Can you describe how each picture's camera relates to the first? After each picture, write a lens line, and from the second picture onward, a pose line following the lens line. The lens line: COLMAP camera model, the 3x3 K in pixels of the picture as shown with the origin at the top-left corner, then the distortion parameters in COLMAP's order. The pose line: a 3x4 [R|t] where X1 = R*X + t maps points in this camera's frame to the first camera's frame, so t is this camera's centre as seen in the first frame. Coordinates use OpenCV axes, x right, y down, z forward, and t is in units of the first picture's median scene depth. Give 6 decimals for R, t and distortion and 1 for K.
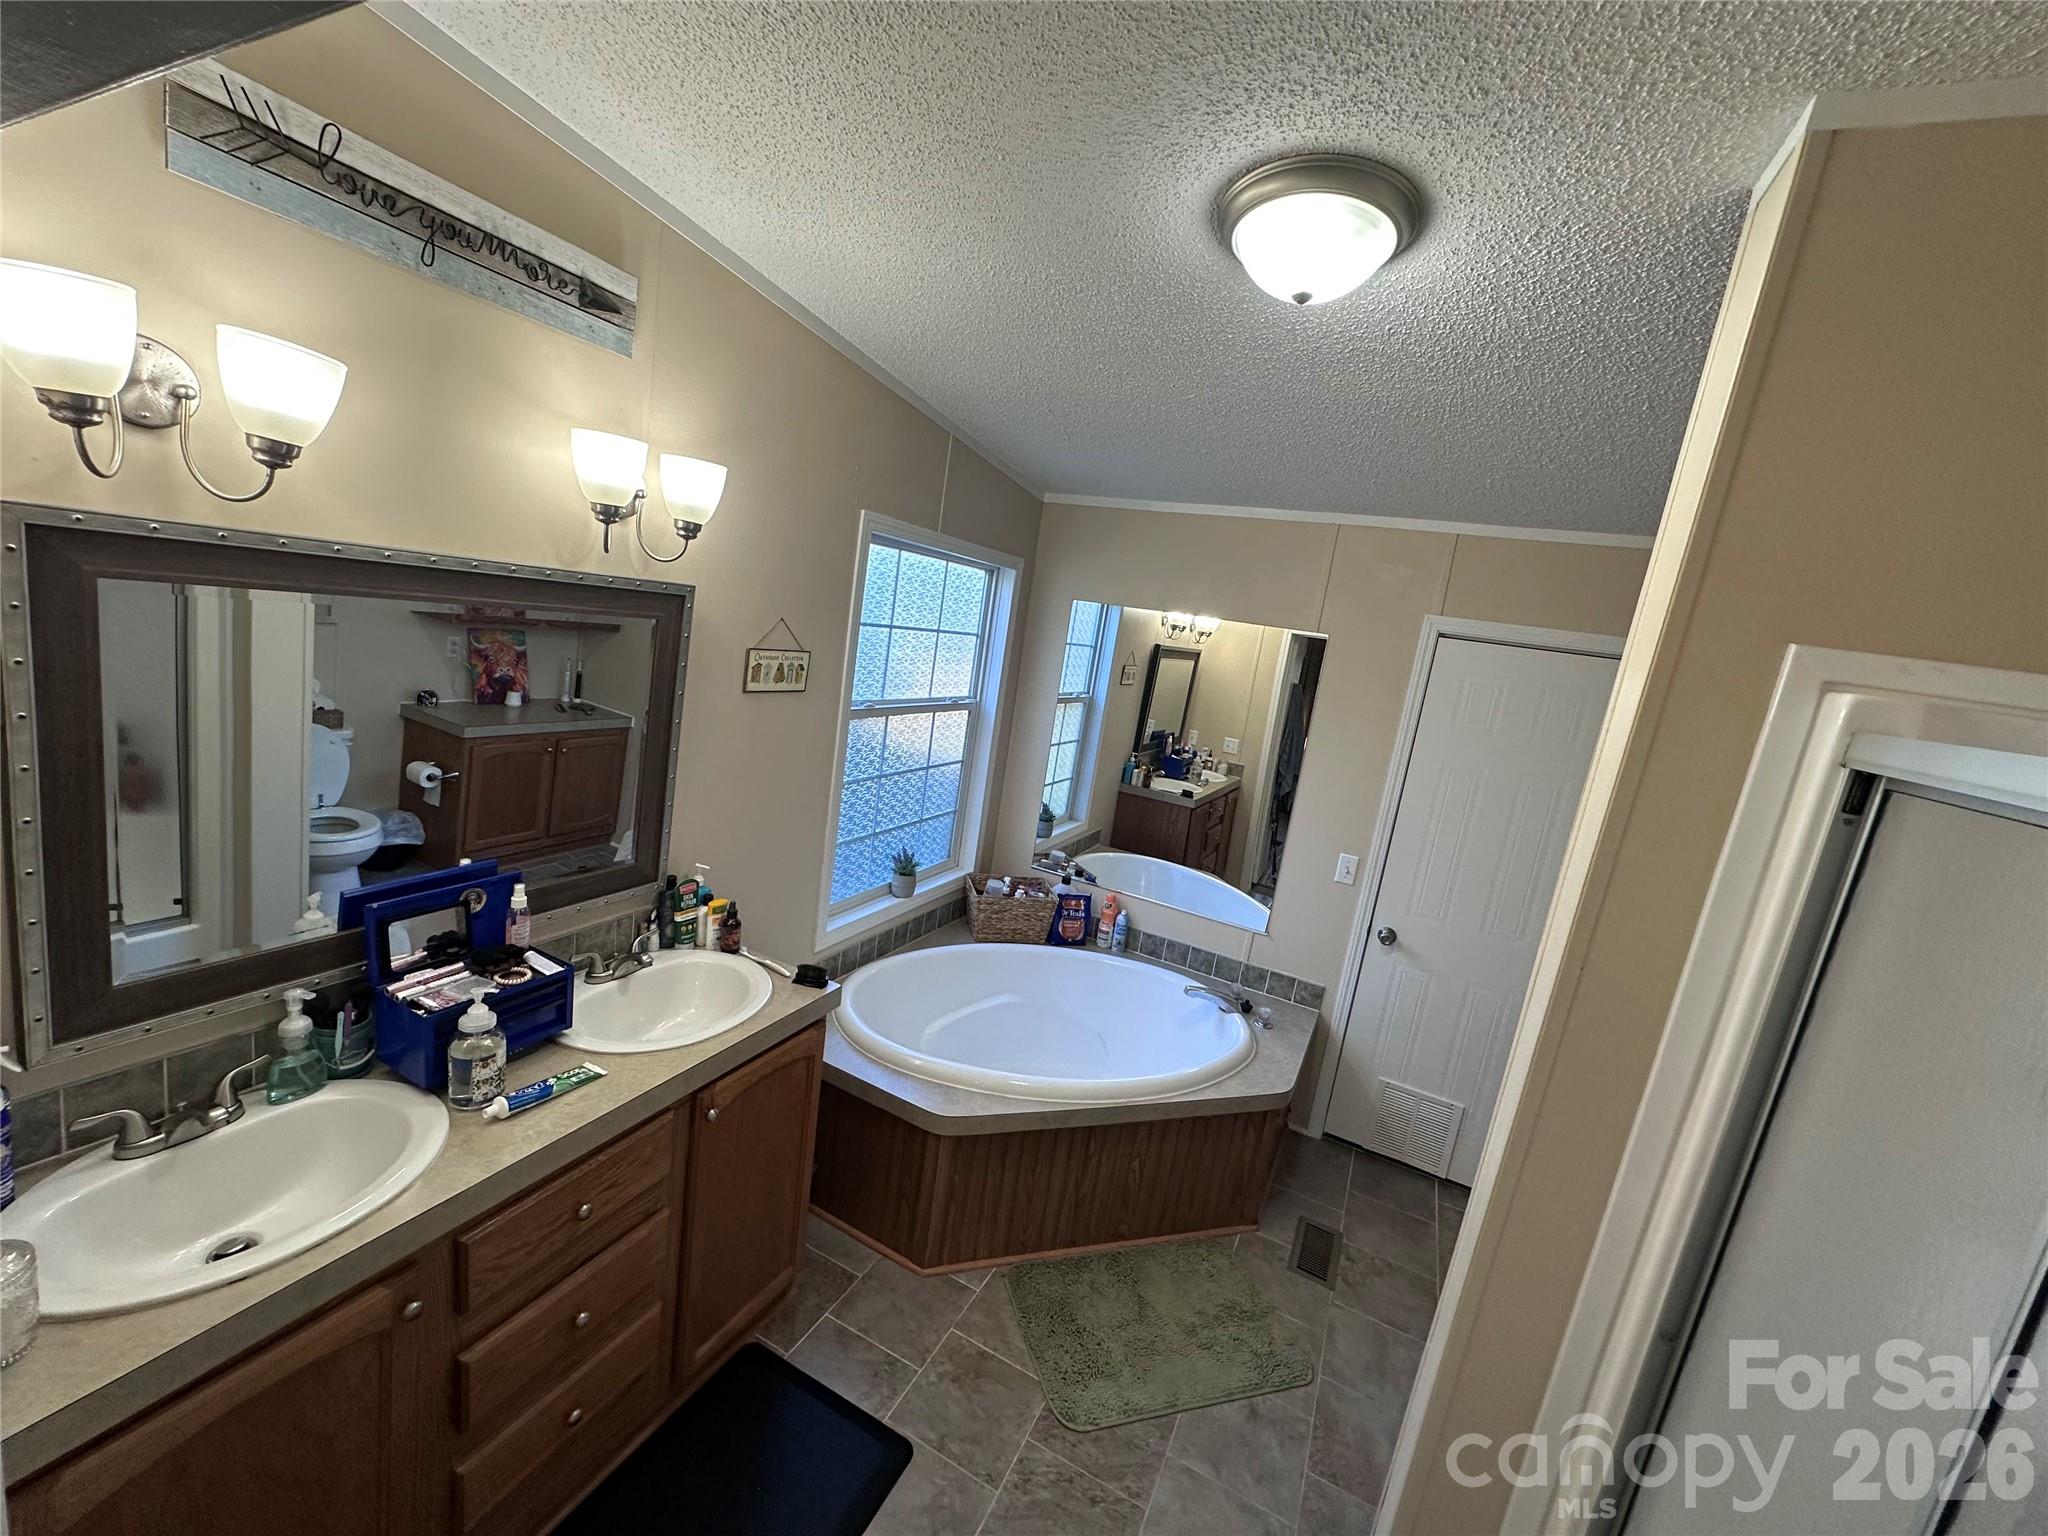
lens RADIAL K [[823.8, 0, 1022.2], [0, 823.8, 775.1], [0, 0, 1]] dist [-0.002828, -0.000041]
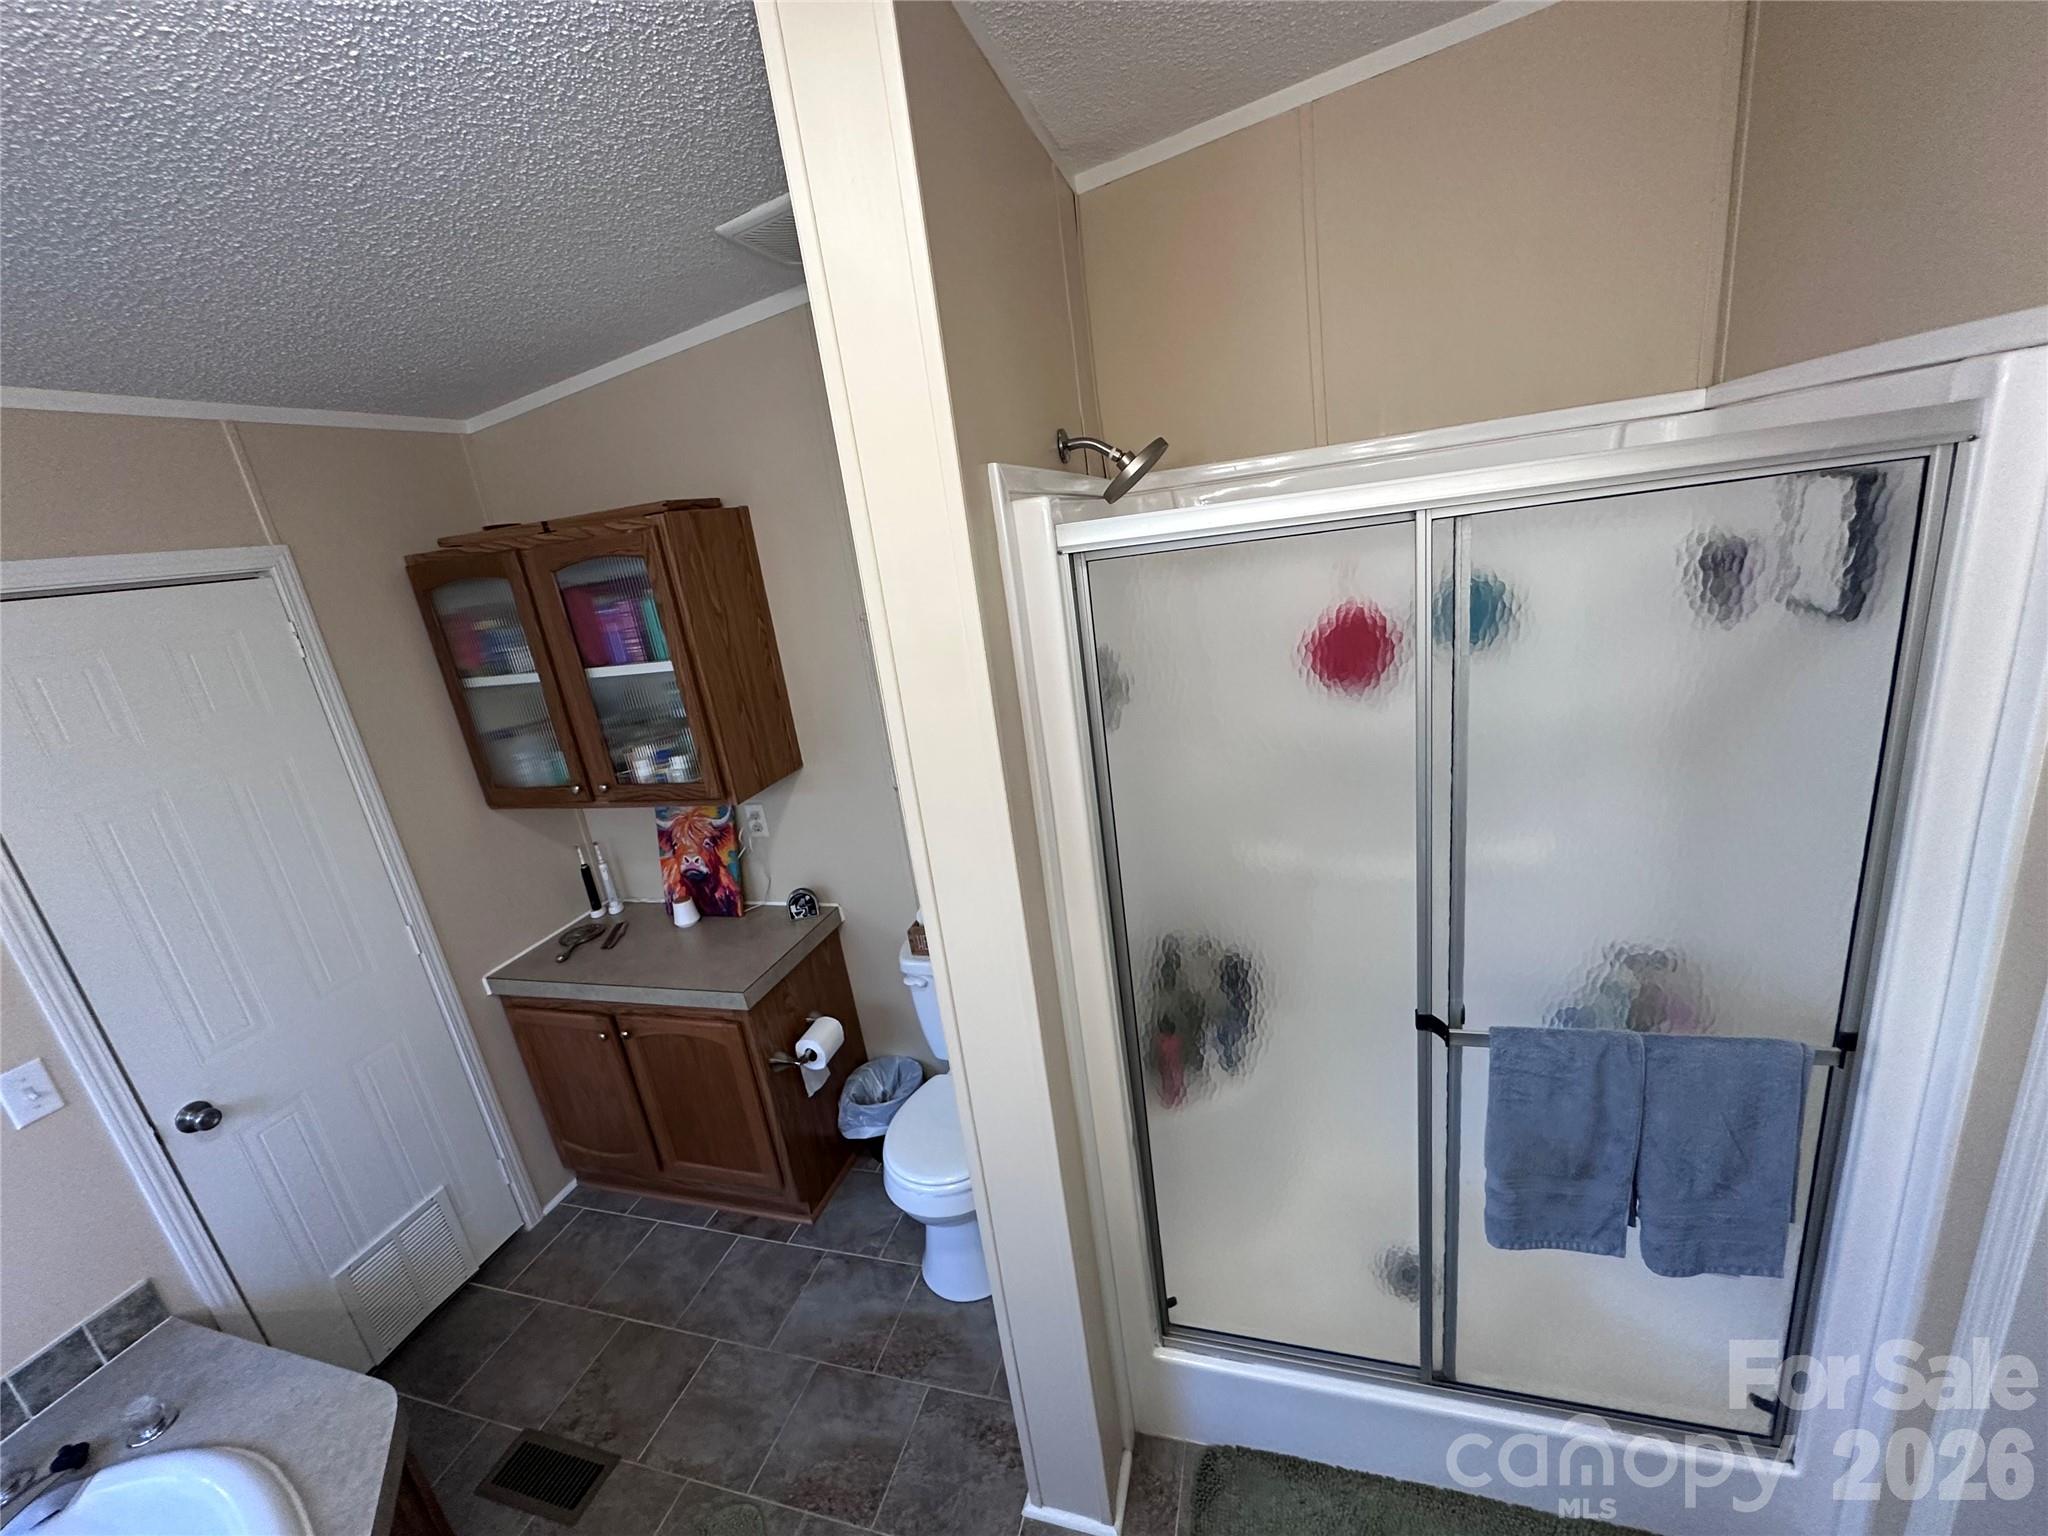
lens RADIAL K [[823.8, 0, 1022.2], [0, 823.8, 775.1], [0, 0, 1]] dist [-0.002828, -0.000041]
pose [[-0.177605, -0.398582, 0.899772, -0.120655], [0.295020, 0.850690, 0.435074, -0.126488], [-0.938839, 0.342722, -0.033497, 0.531815]]
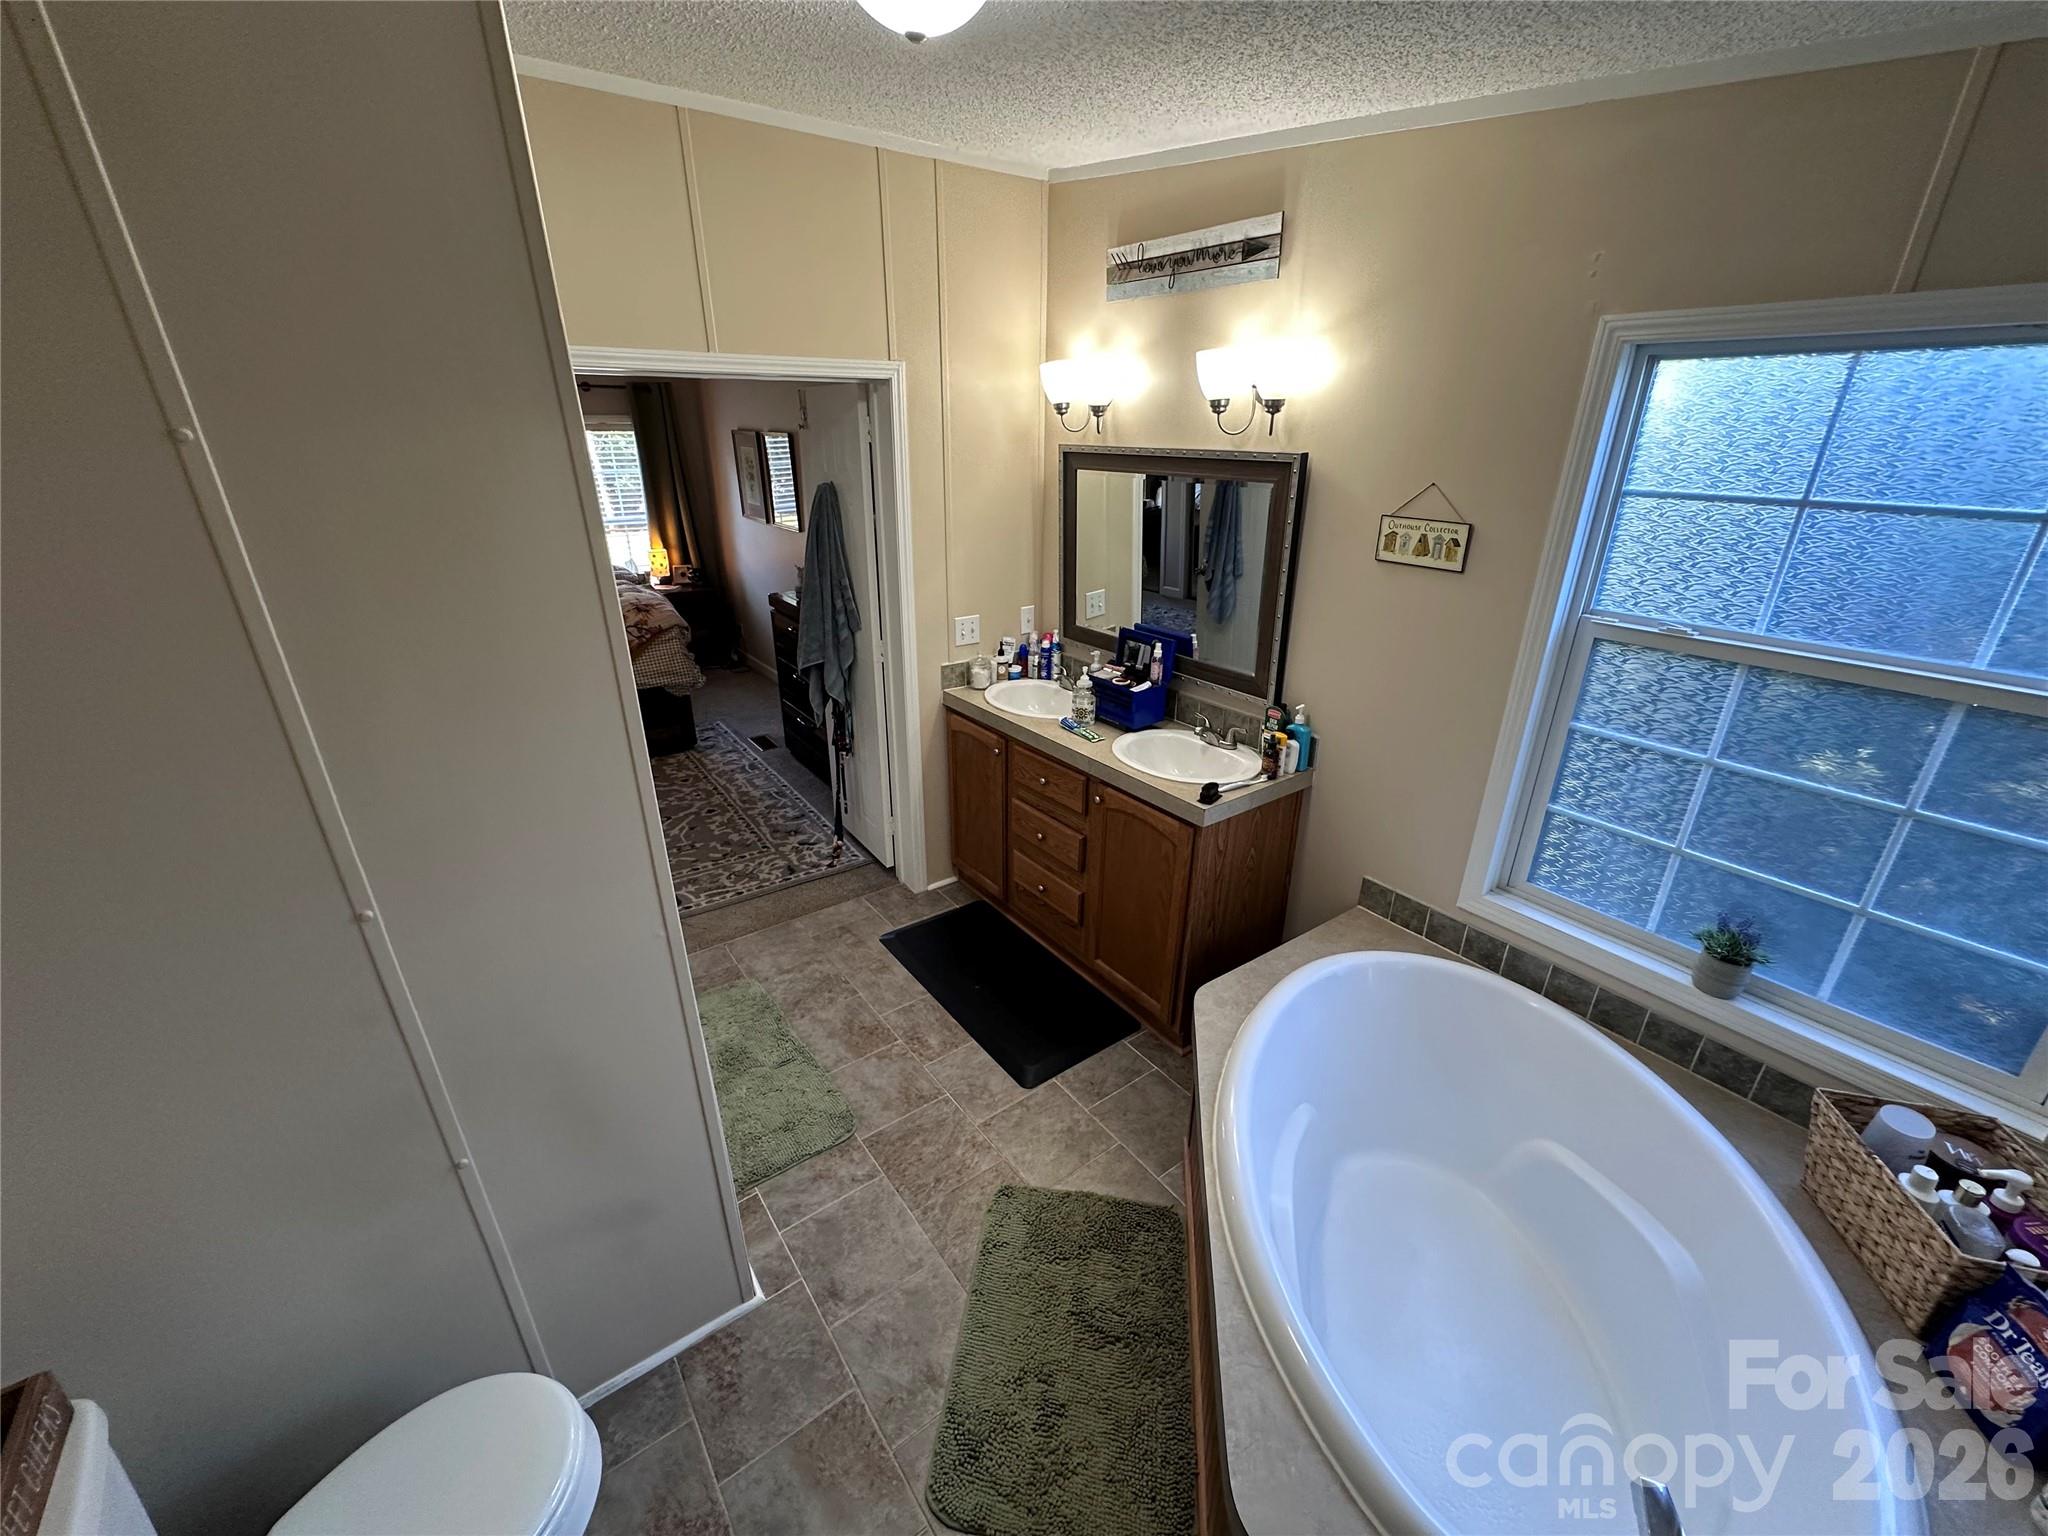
lens RADIAL K [[823.8, 0, 1022.2], [0, 823.8, 775.1], [0, 0, 1]] dist [-0.002828, -0.000041]
pose [[-0.454468, 0.214578, -0.864532, 0.784585], [-0.235870, 0.906918, 0.349091, -0.110689], [0.858967, 0.362568, -0.361553, 1.077708]]
